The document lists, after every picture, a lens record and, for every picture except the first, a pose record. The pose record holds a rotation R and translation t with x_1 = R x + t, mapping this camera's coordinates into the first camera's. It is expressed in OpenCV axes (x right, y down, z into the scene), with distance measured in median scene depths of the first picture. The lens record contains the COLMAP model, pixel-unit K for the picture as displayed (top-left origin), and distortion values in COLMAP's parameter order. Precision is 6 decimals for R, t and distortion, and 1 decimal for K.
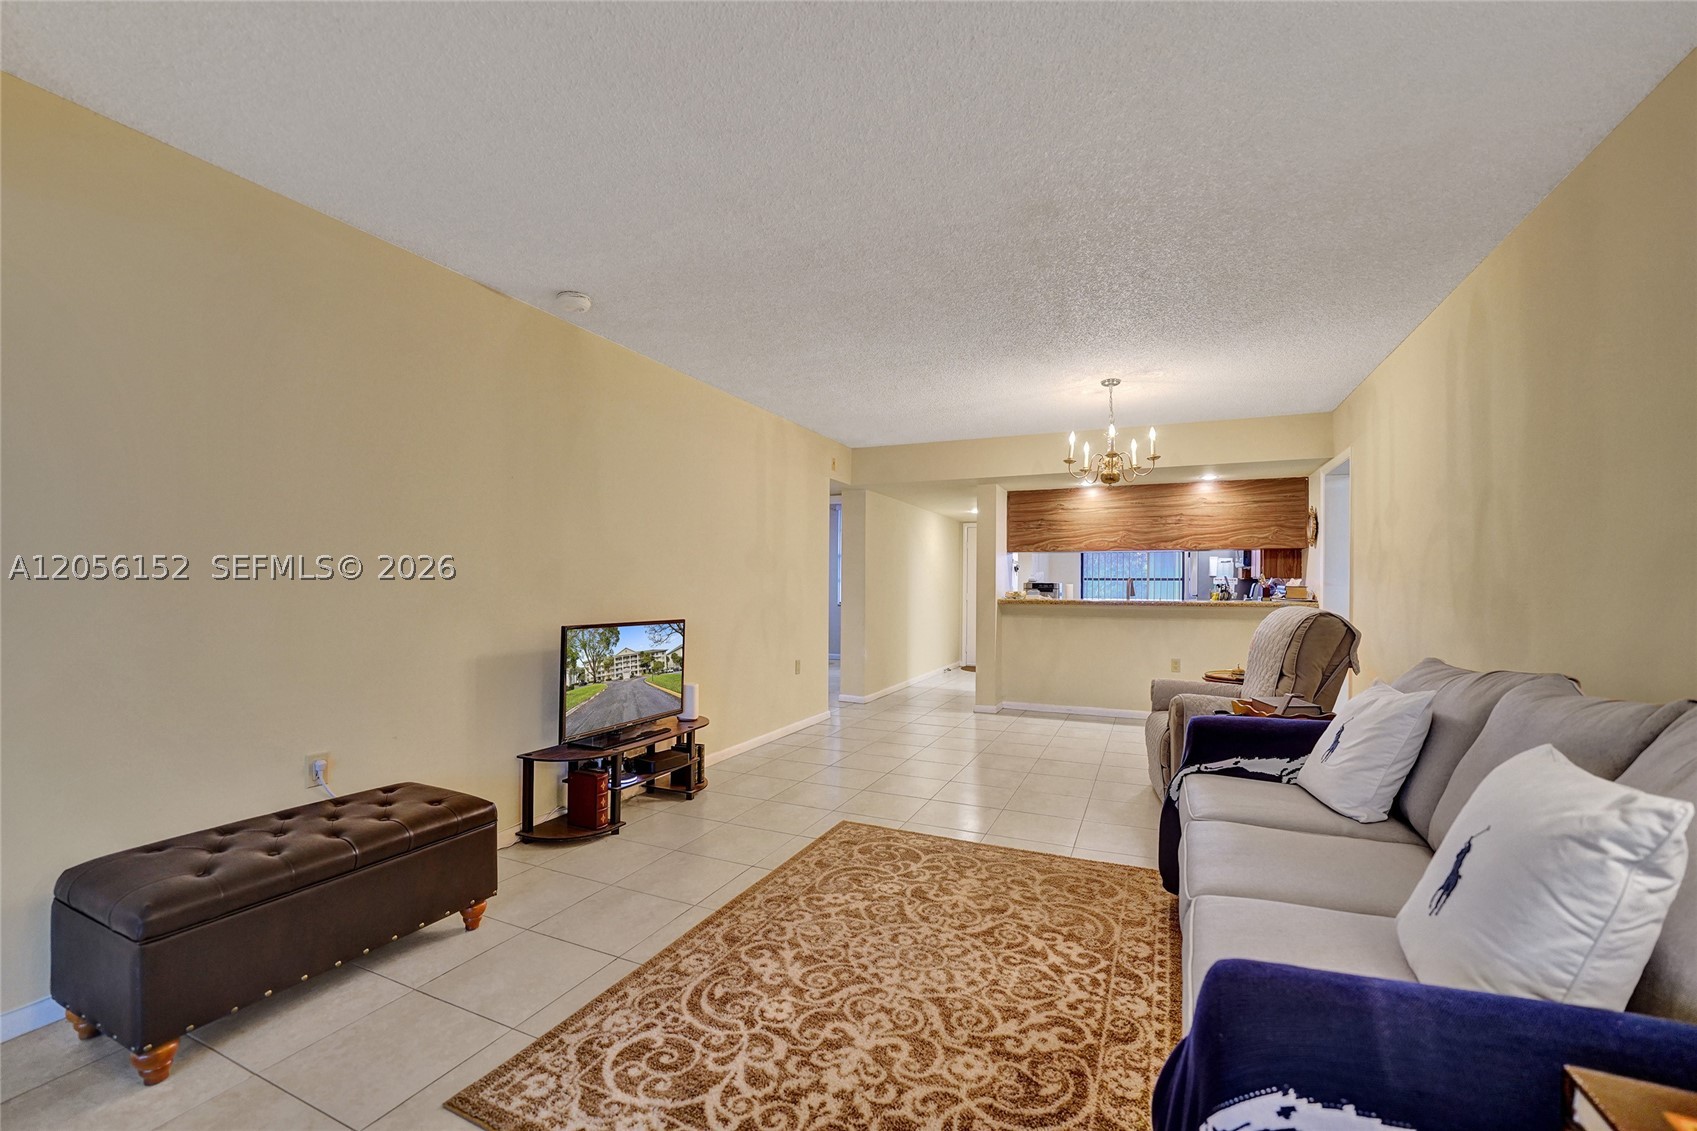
lens RADIAL K [[715.8, 0, 837.7], [0, 715.8, 581.1], [0, 0, 1]] dist [-0.016050, -0.004063]
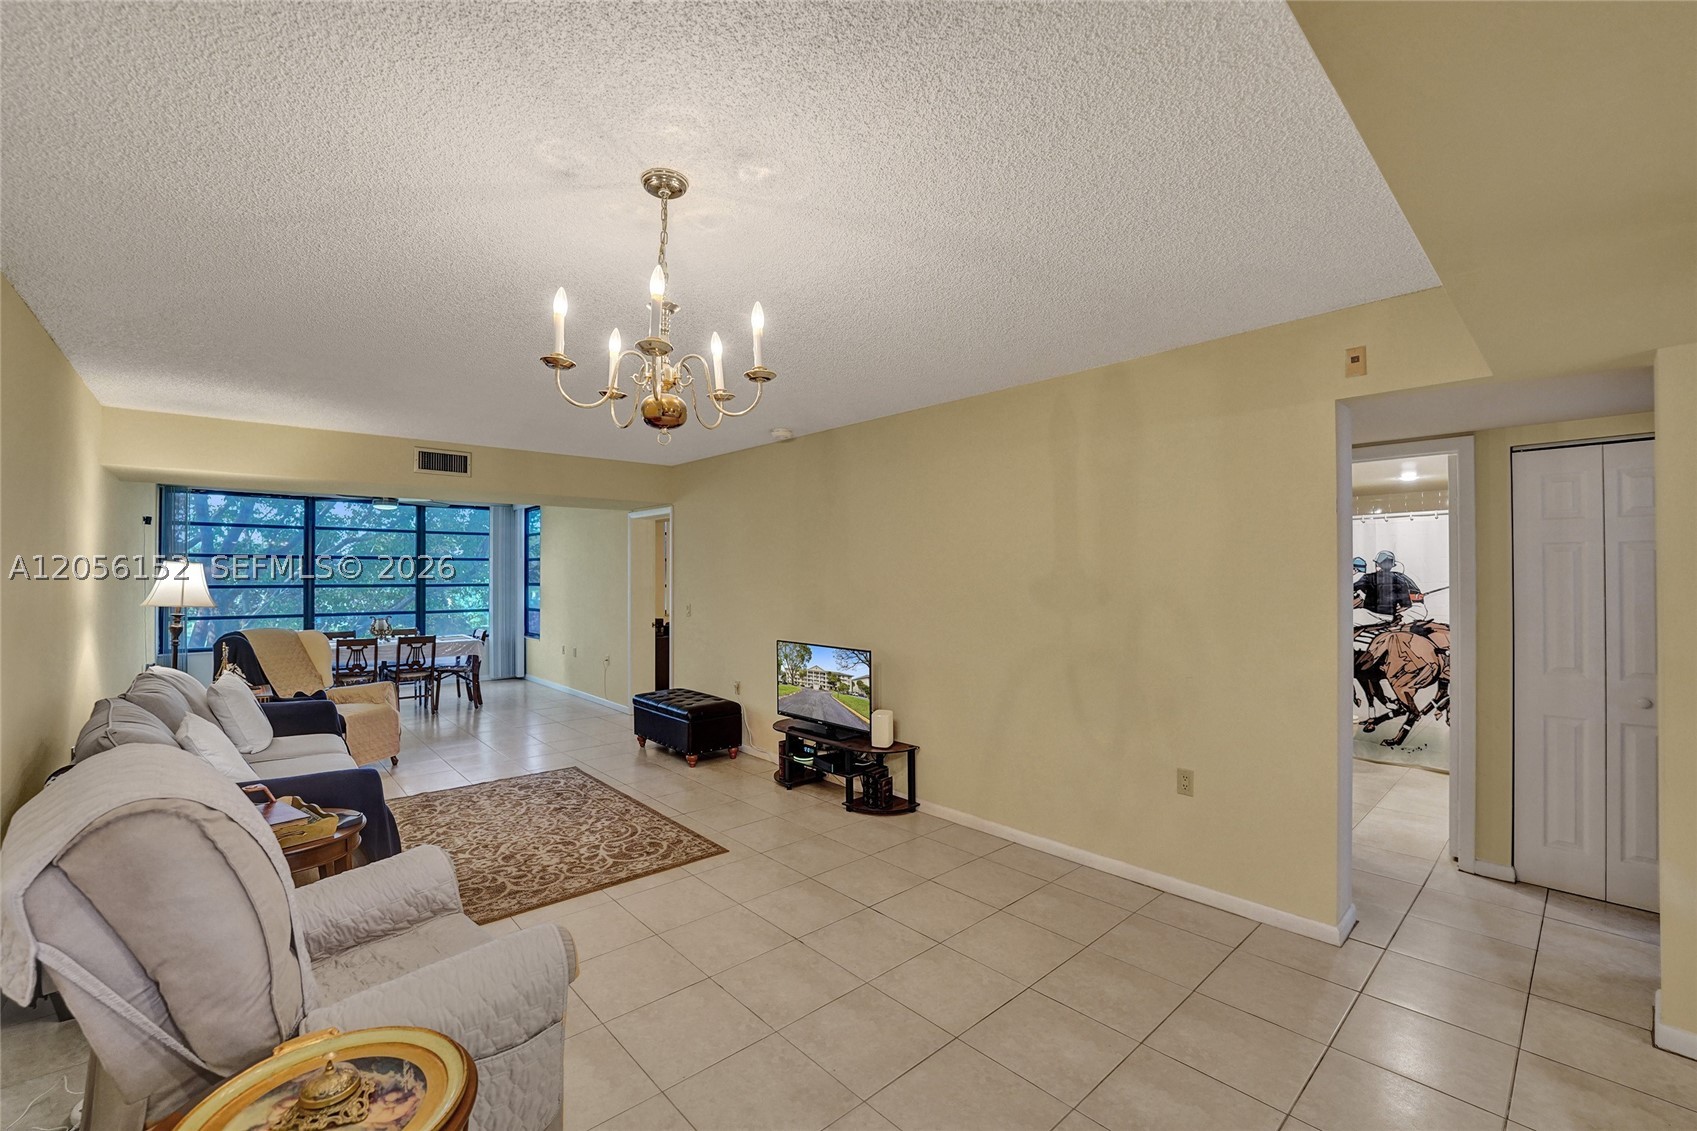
lens RADIAL K [[715.8, 0, 847.3], [0, 715.8, 567.7], [0, 0, 1]] dist [-0.016050, -0.004063]
pose [[-0.410196, -0.012904, -0.911906, 0.948753], [0.005003, 0.999853, -0.016399, -0.069688], [0.911983, -0.011289, -0.410072, 1.675071]]
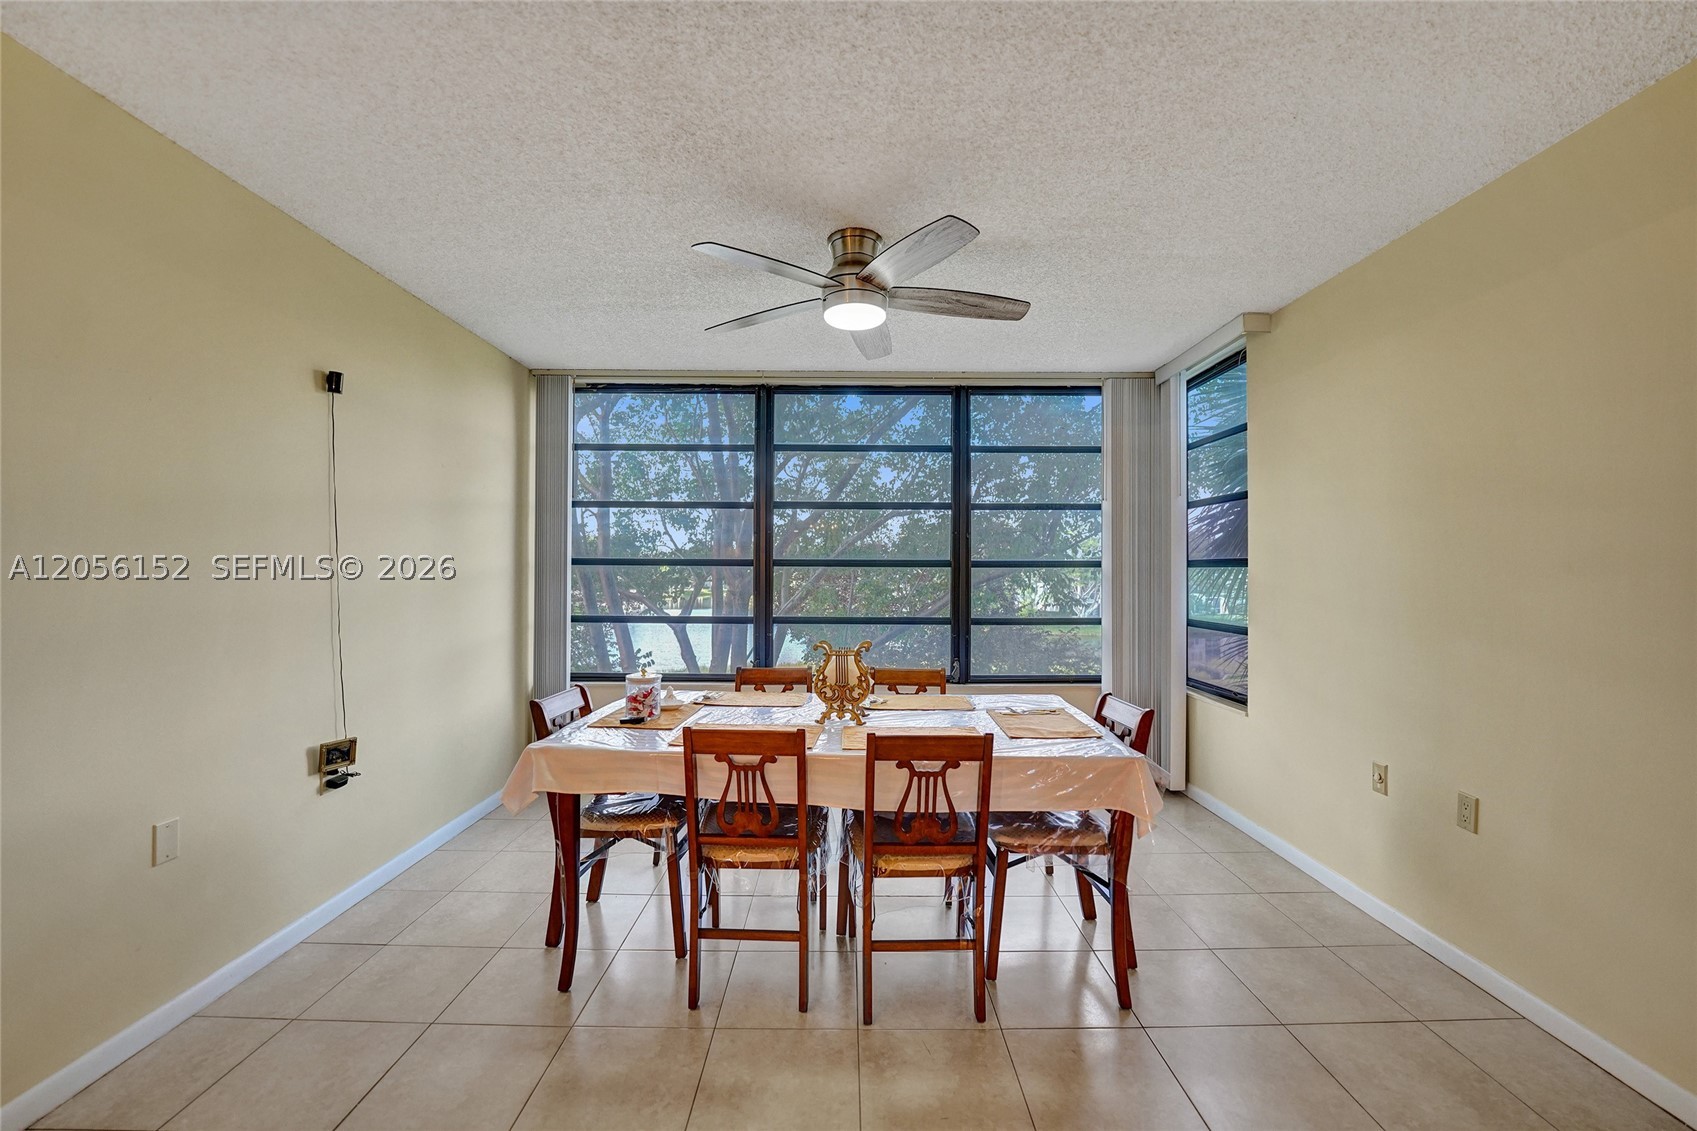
lens RADIAL K [[715.8, 0, 851.4], [0, 715.8, 568.2], [0, 0, 1]] dist [-0.016050, -0.004063]
pose [[-0.910140, -0.009973, -0.414181, -0.179827], [-0.006140, 0.999925, -0.010585, -0.031250], [0.414256, -0.007090, -0.910133, 0.110602]]
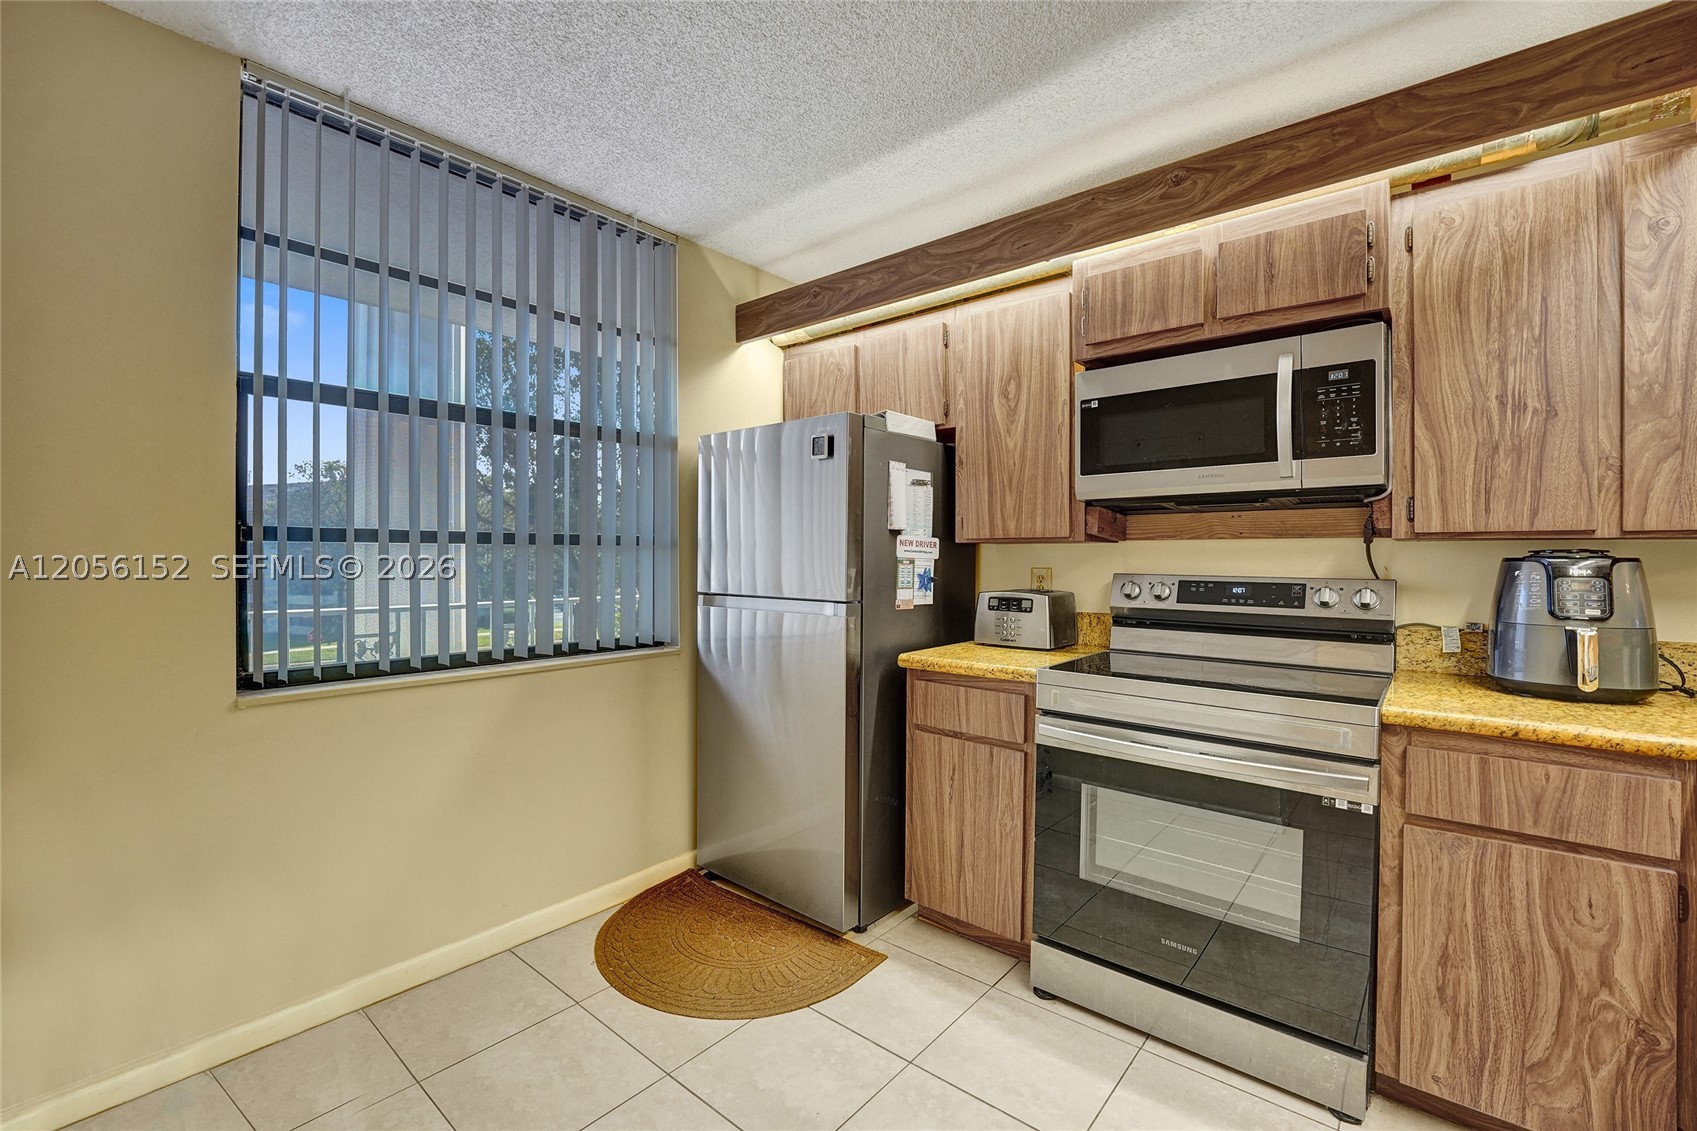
lens RADIAL K [[715.8, 0, 841.6], [0, 715.8, 563.0], [0, 0, 1]] dist [-0.016050, -0.004063]
pose [[0.296226, -0.021071, 0.954886, 0.625314], [-0.006377, 0.999691, 0.024038, -0.000303], [-0.955097, -0.013210, 0.296000, 2.363961]]
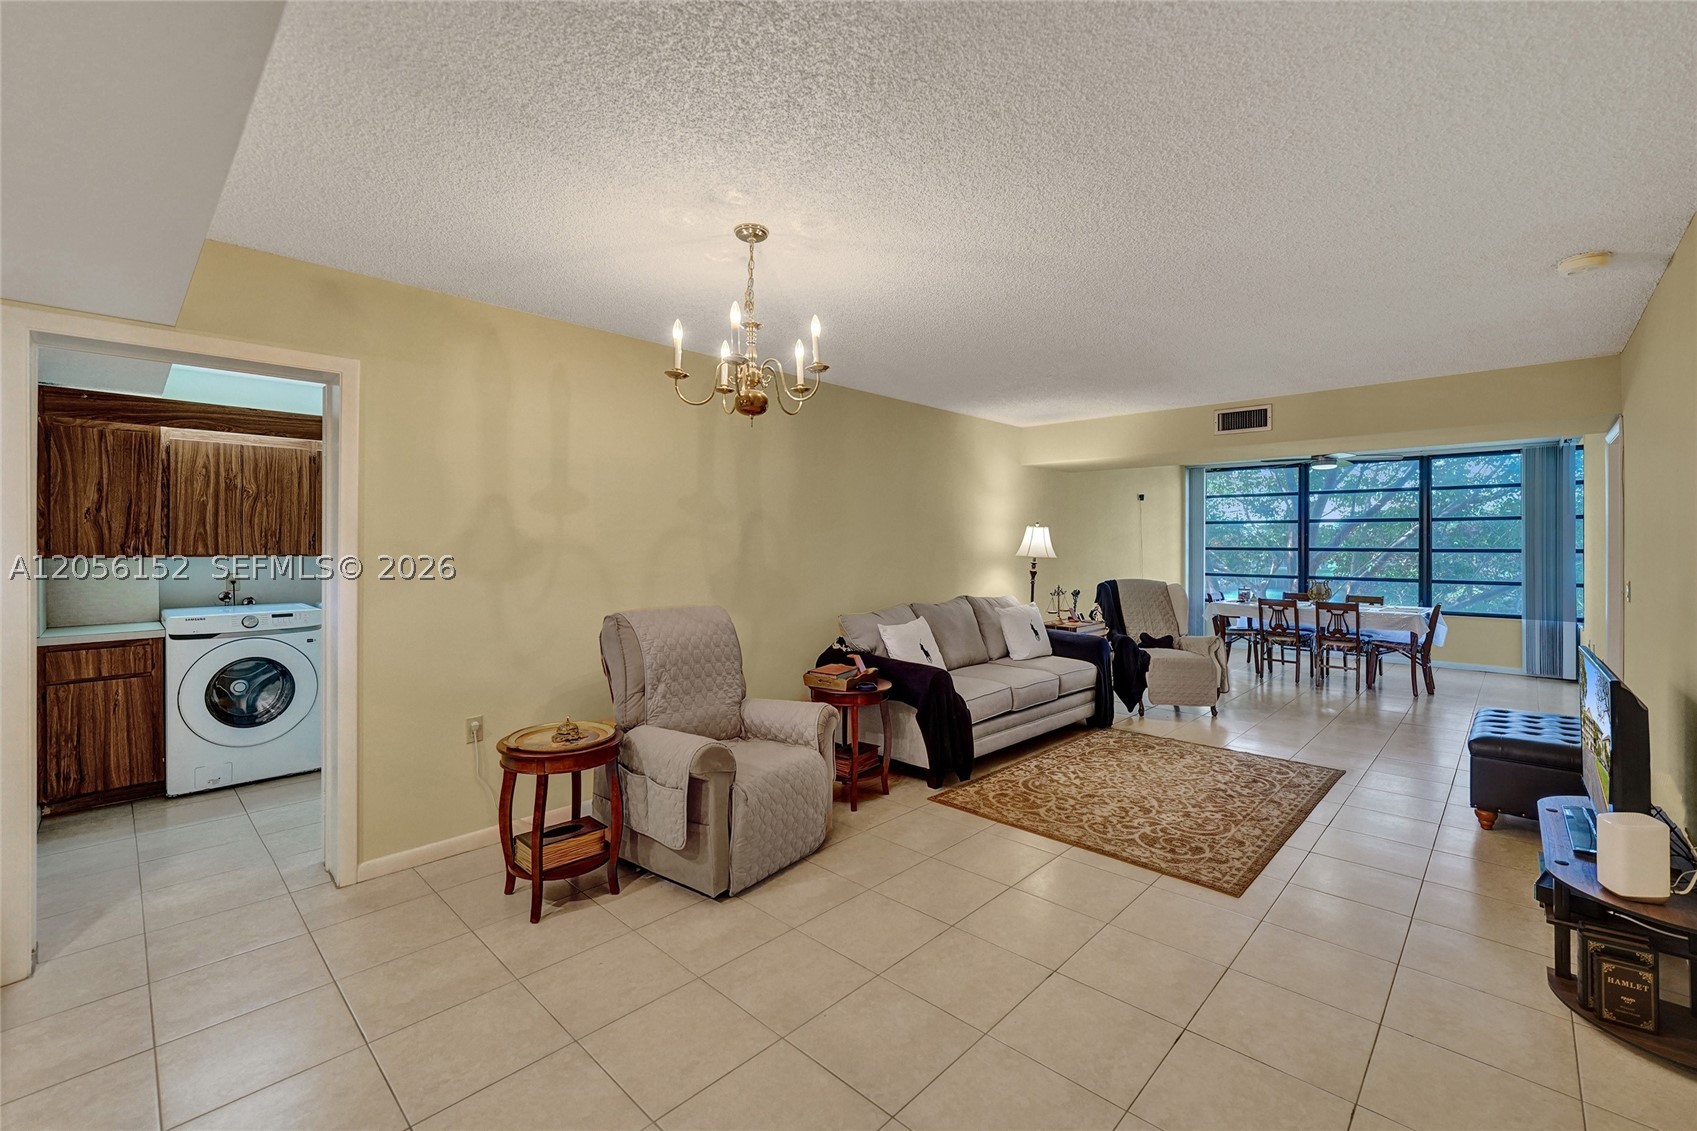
lens RADIAL K [[715.8, 0, 819.3], [0, 715.8, 531.5], [0, 0, 1]] dist [-0.016050, -0.004063]
pose [[-0.933639, -0.007088, 0.358146, 0.170401], [-0.013423, 0.999794, -0.015203, -0.053926], [-0.357965, -0.019002, -0.933542, 1.997895]]
